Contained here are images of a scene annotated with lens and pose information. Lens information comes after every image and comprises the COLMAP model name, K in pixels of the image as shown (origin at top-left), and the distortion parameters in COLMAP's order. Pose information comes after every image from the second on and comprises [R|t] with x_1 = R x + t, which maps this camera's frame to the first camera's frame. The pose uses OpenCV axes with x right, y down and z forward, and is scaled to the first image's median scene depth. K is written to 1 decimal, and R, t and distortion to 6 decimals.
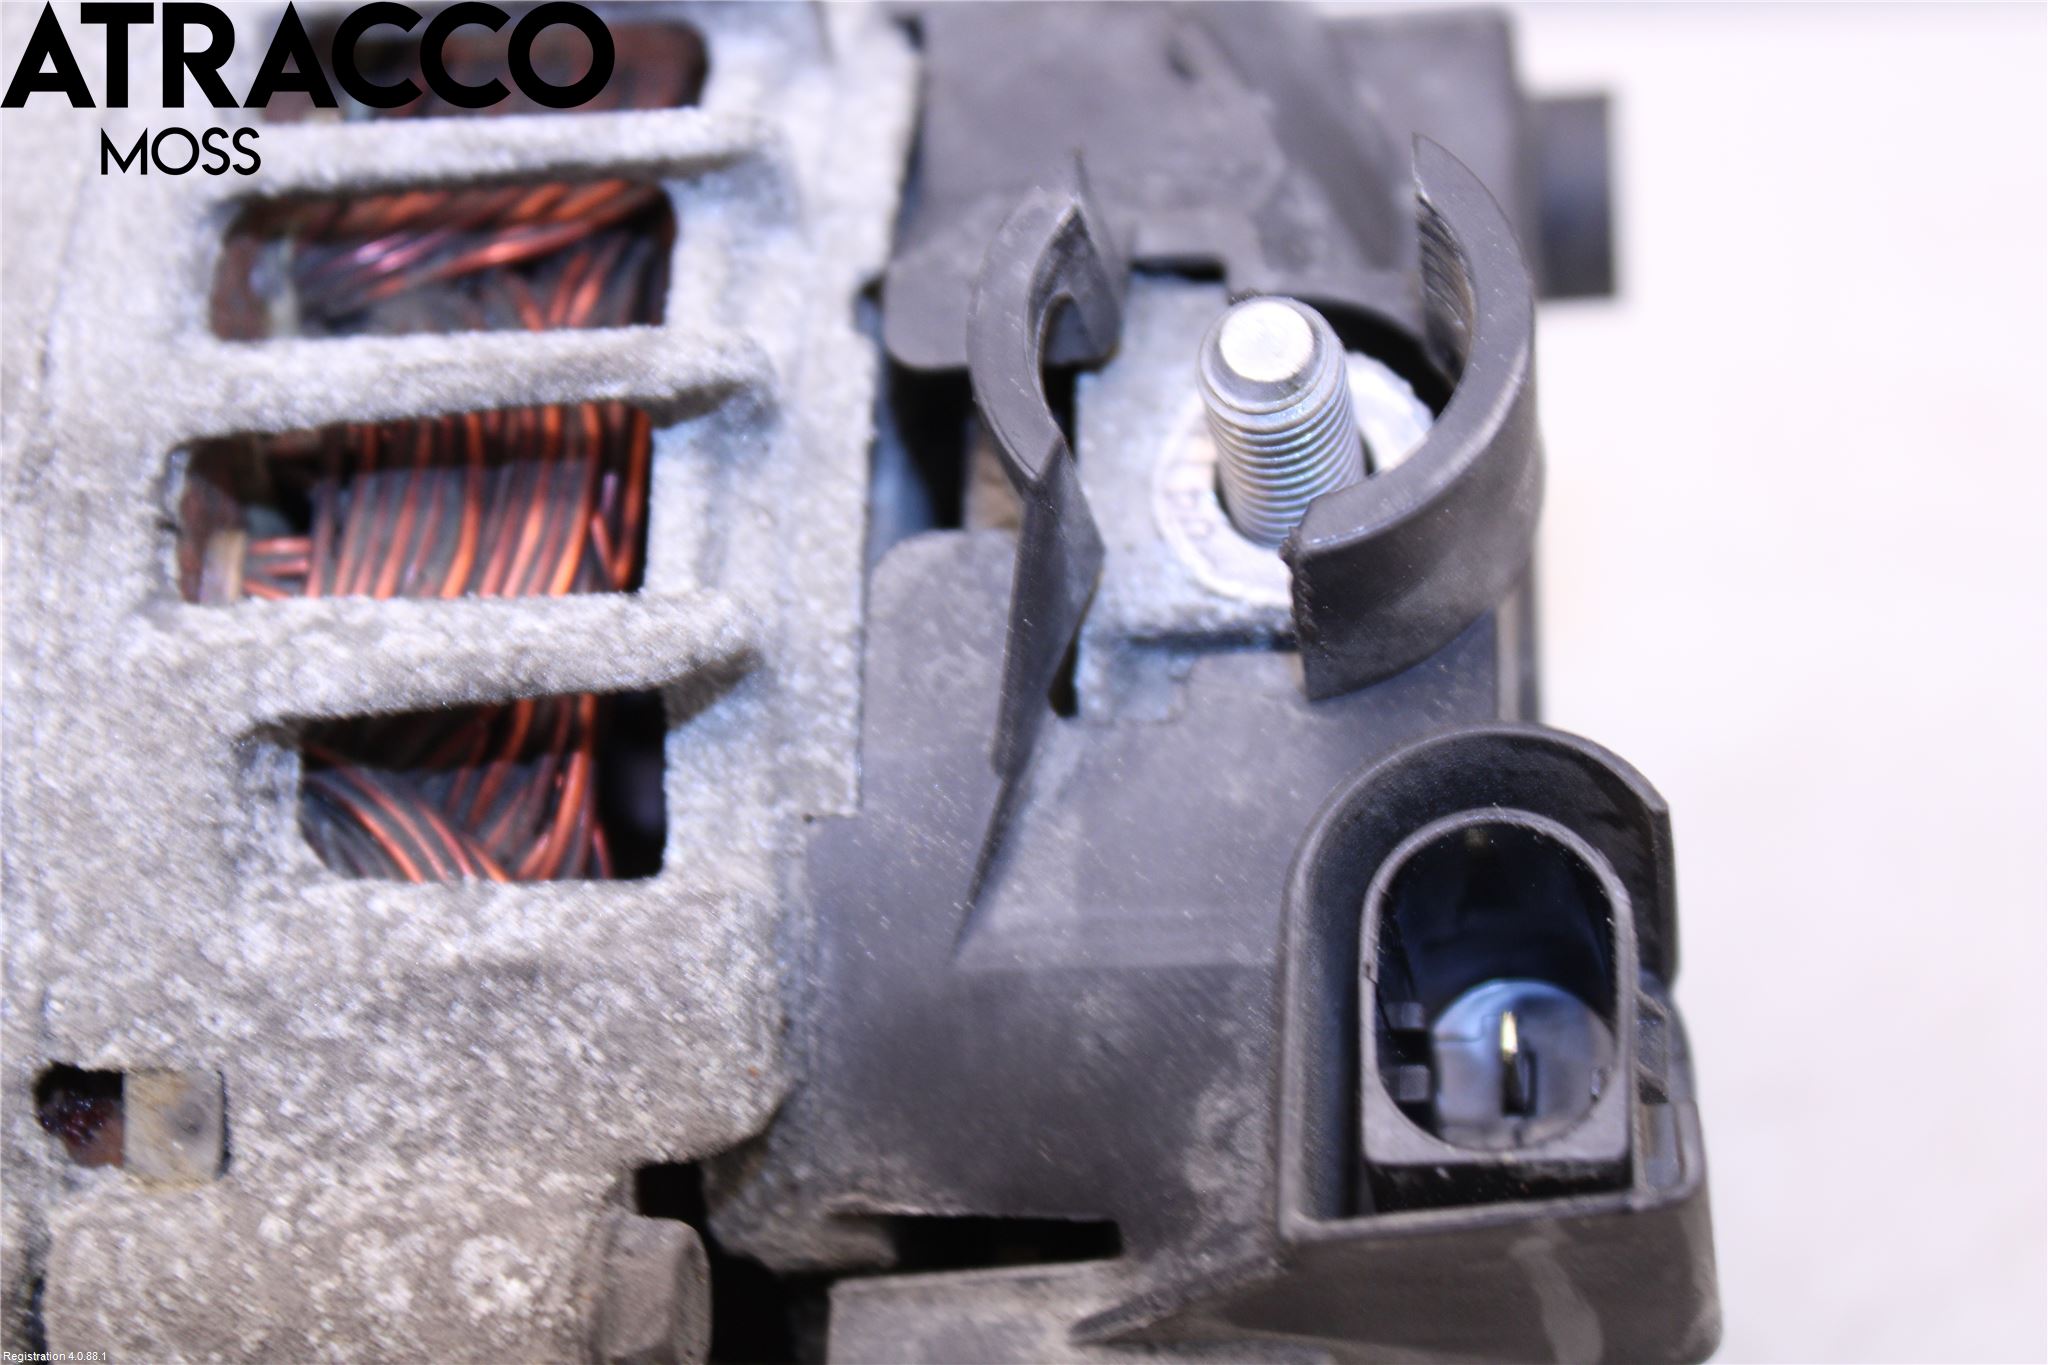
lens RADIAL K [[4222.3, 0, 1024.0], [0, 4222.3, 682.5], [0, 0, 1]] dist [-0.012283, 0.223202]
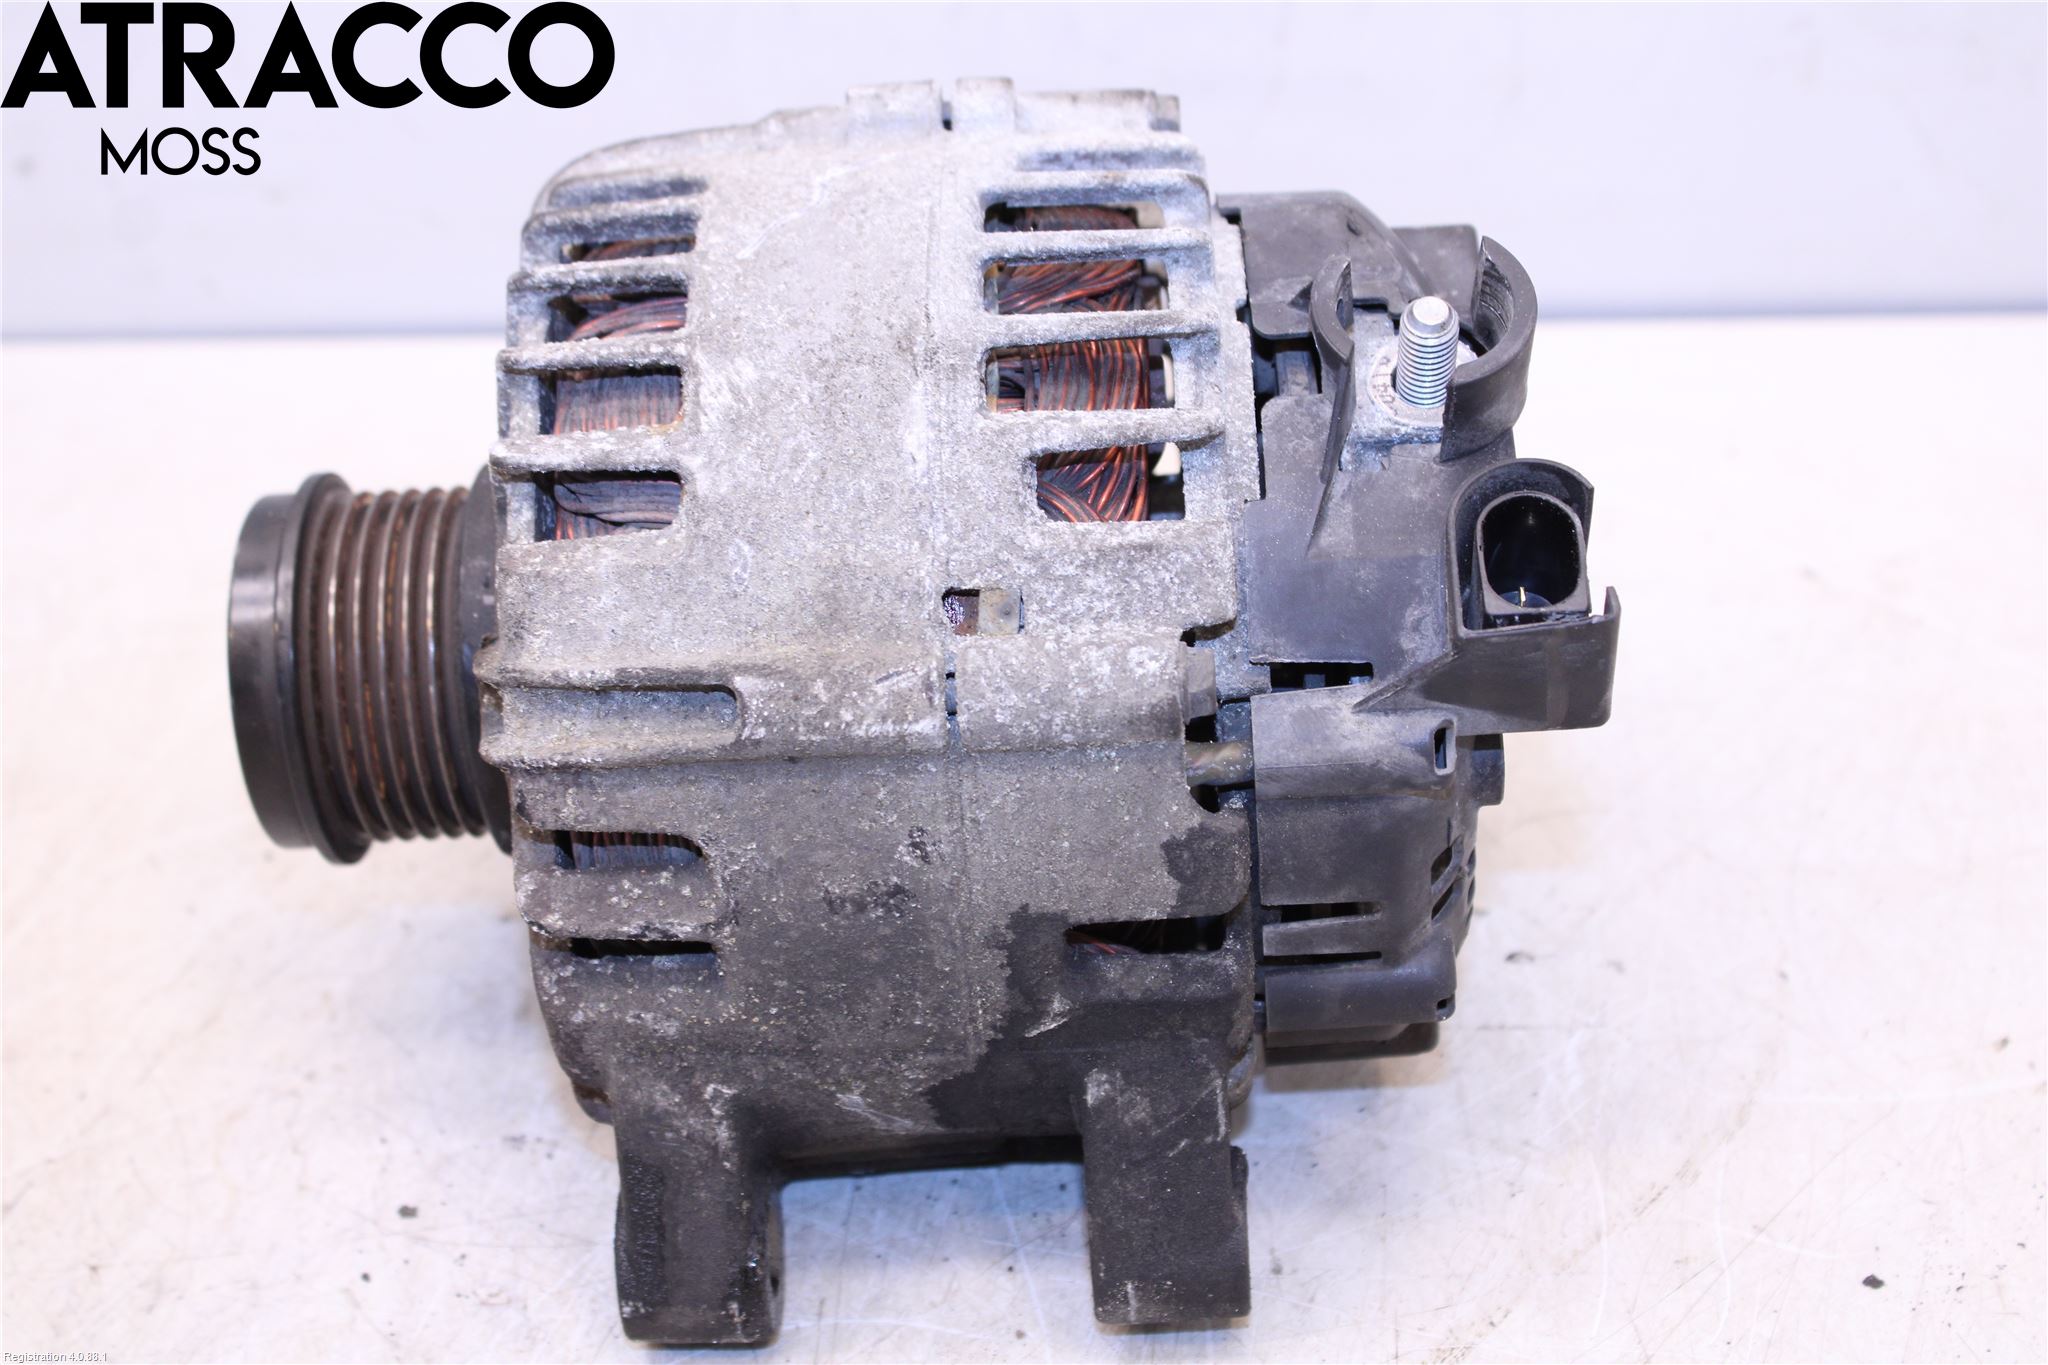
lens RADIAL K [[3590.3, 0, 1024.0], [0, 3590.3, 682.5], [0, 0, 1]] dist [-0.018025, 0.004000]
pose [[0.993249, 0.013103, 0.115262, -0.426878], [0.001069, 0.992524, -0.122043, 0.399777], [-0.116000, 0.121342, 0.985809, -1.057610]]
